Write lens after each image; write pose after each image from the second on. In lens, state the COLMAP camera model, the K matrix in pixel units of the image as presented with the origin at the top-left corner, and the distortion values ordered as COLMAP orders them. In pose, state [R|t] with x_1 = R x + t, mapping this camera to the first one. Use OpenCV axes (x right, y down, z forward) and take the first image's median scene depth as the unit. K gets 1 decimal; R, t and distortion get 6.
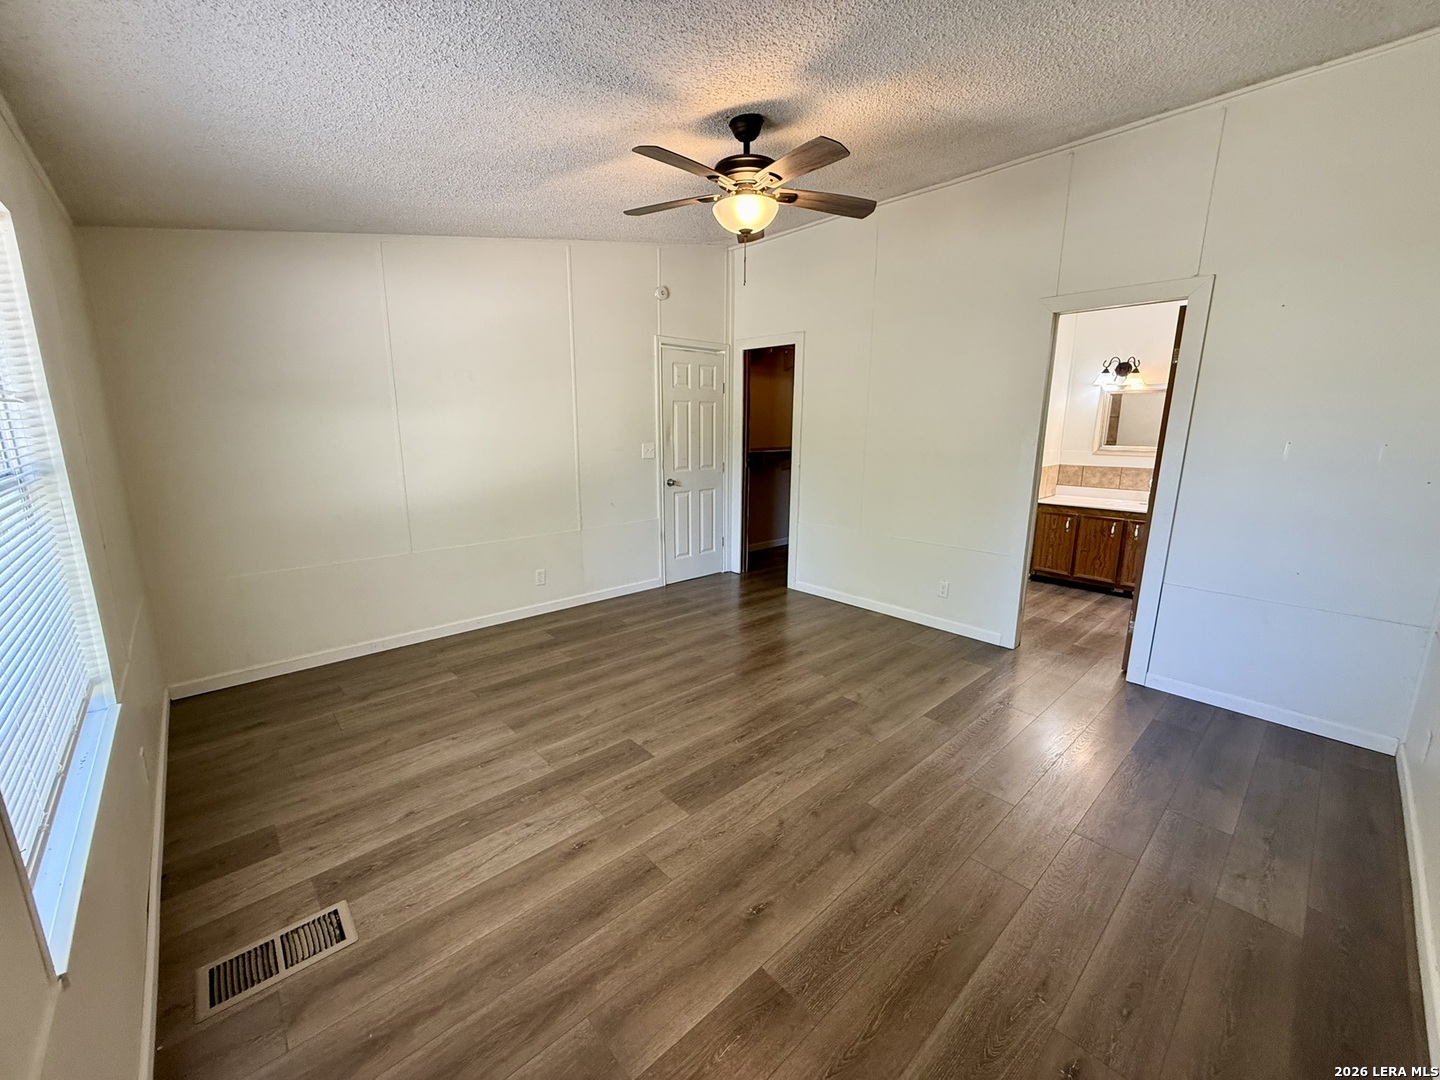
lens RADIAL K [[576.4, 0, 715.3], [0, 576.4, 542.2], [0, 0, 1]] dist [0.002599, 0.000239]
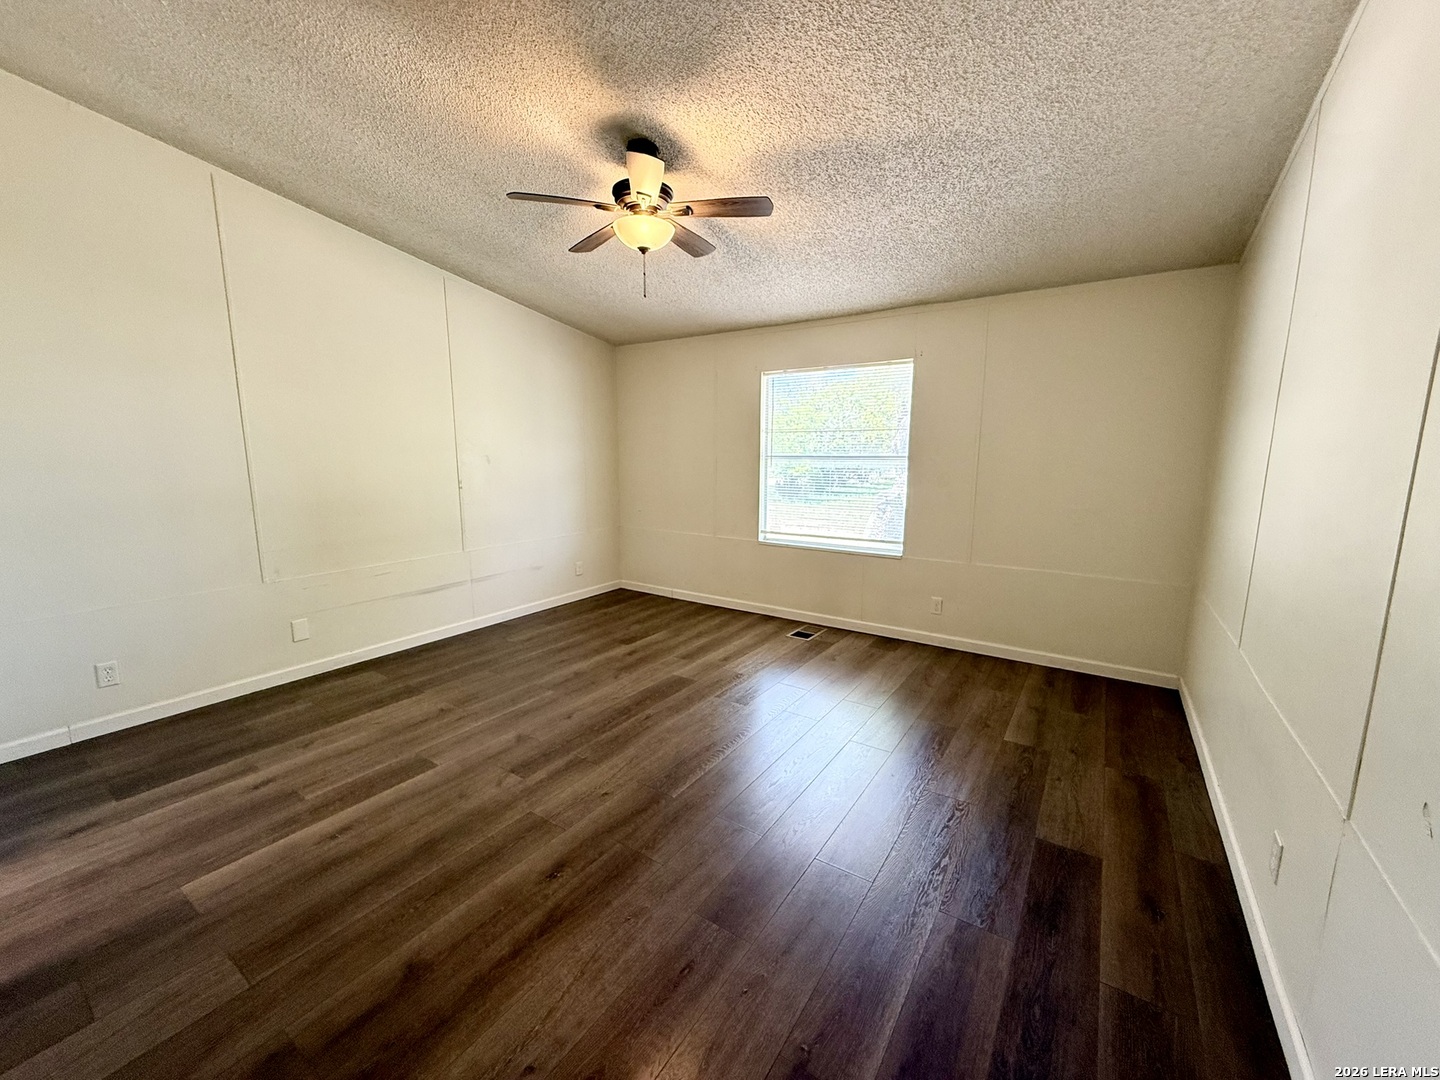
lens RADIAL K [[576.4, 0, 717.9], [0, 576.4, 541.1], [0, 0, 1]] dist [0.002599, 0.000239]
pose [[-0.971967, 0.031743, -0.232966, 0.138352], [-0.052664, 0.936276, 0.347295, -0.310914], [0.229145, 0.349828, -0.908357, 1.652426]]
